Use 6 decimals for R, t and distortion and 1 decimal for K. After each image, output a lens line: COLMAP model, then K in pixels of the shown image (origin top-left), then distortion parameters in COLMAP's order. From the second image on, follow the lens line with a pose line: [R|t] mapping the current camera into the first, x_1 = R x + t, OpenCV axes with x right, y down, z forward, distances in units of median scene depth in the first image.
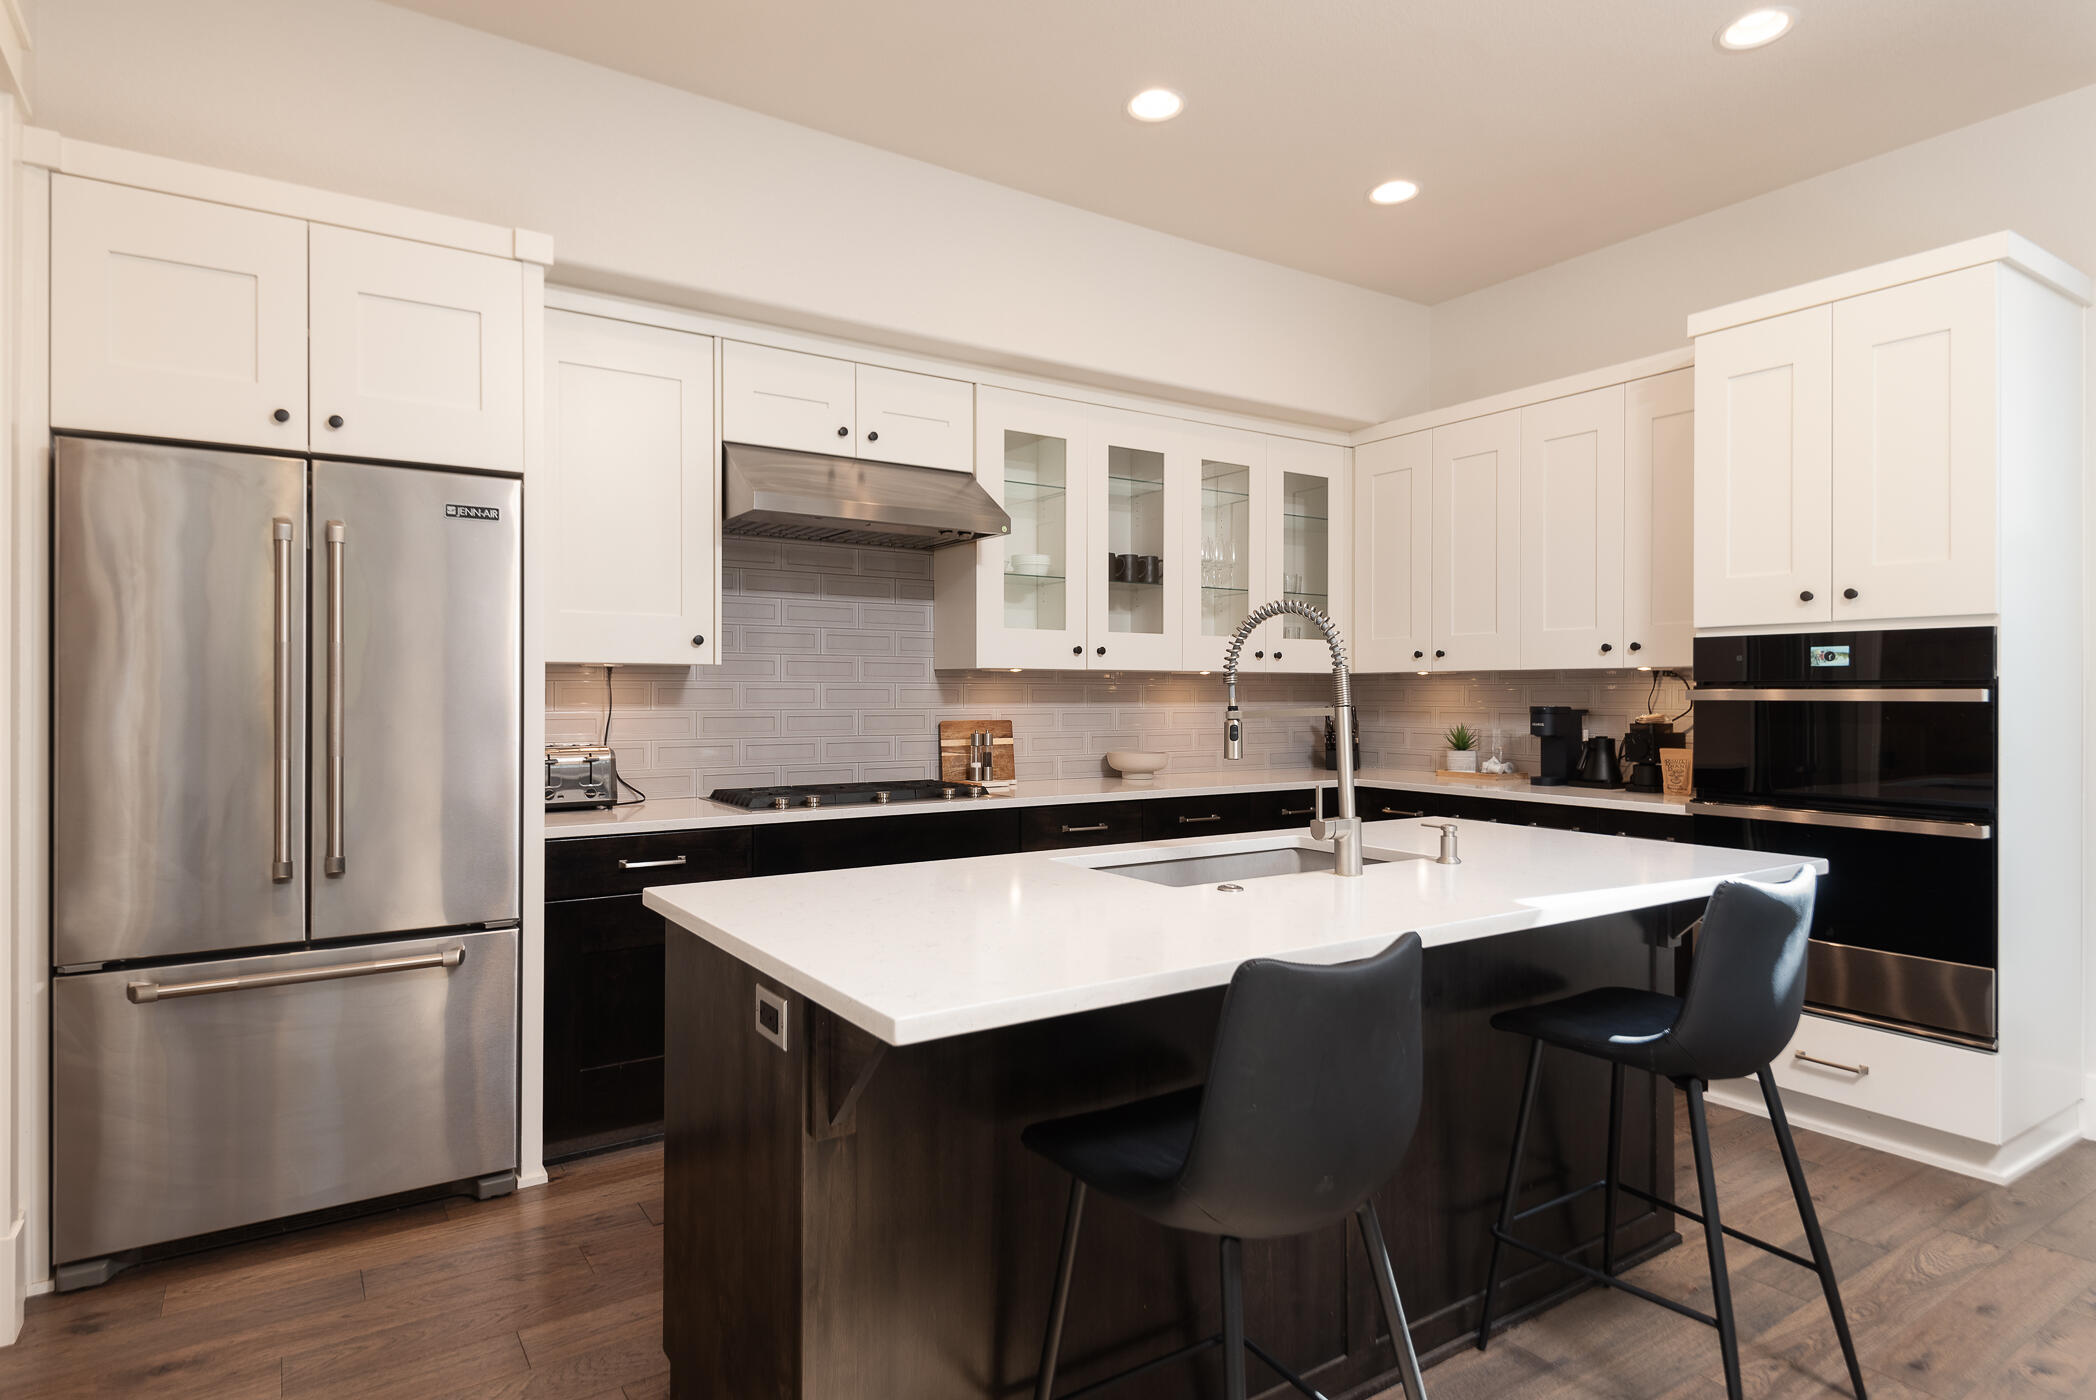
lens RADIAL K [[1119.6, 0, 1037.9], [0, 1119.6, 701.0], [0, 0, 1]] dist [0.003208, 0.000094]
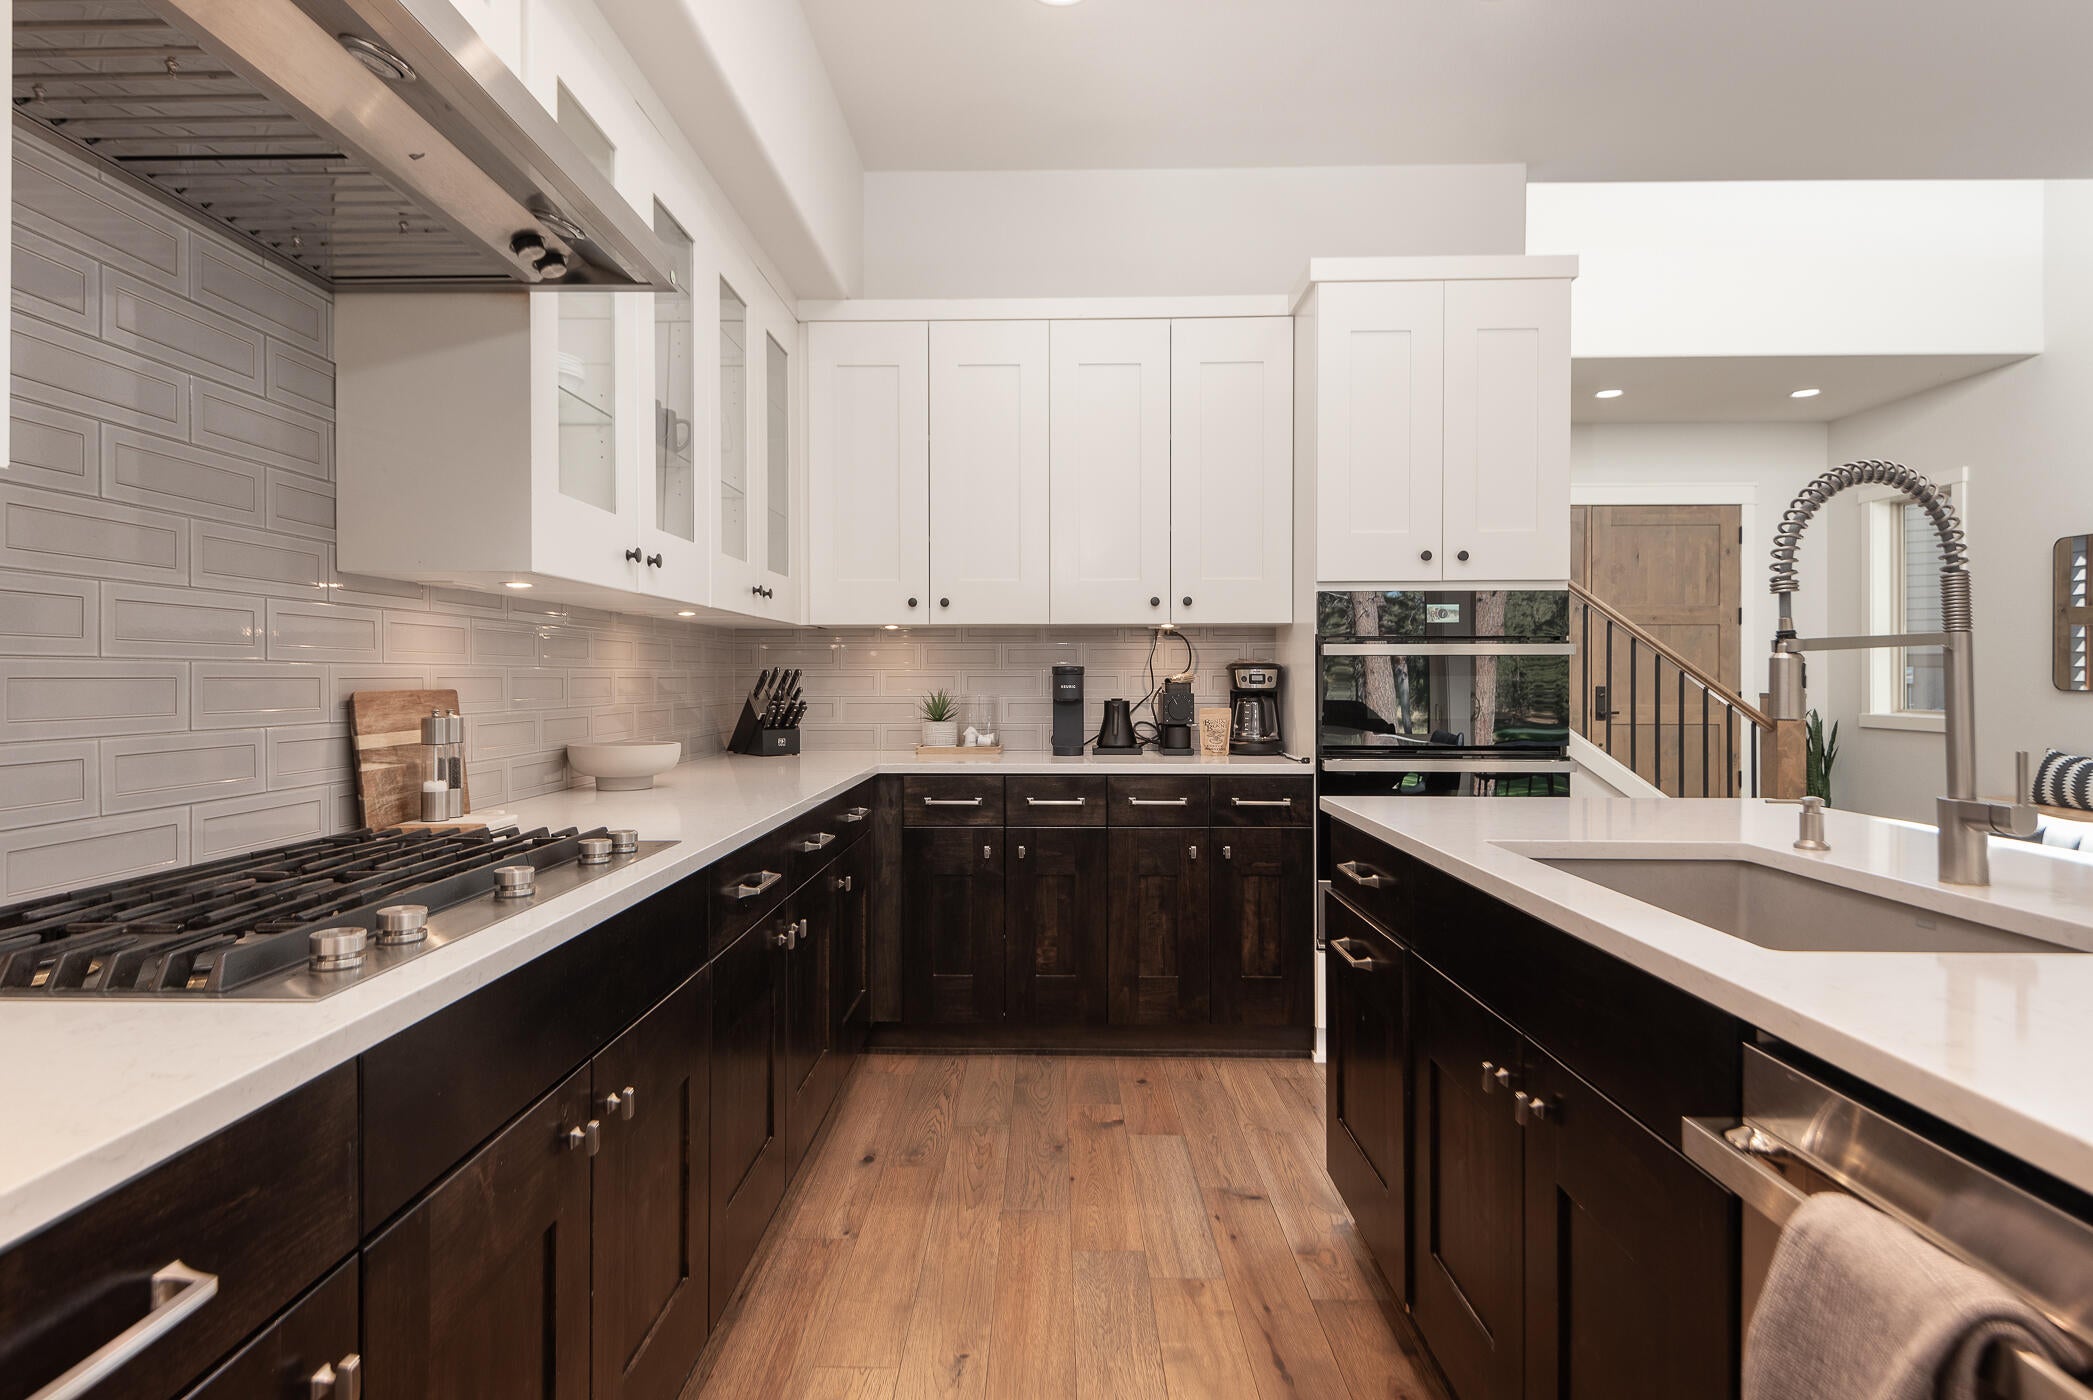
lens RADIAL K [[1118.0, 0, 1032.0], [0, 1118.0, 683.0], [0, 0, 1]] dist [0.003208, 0.000094]
pose [[0.569906, -0.006756, 0.821682, -0.313580], [0.006407, 0.999972, 0.003778, 0.015764], [-0.821685, 0.003111, 0.569933, 0.571997]]
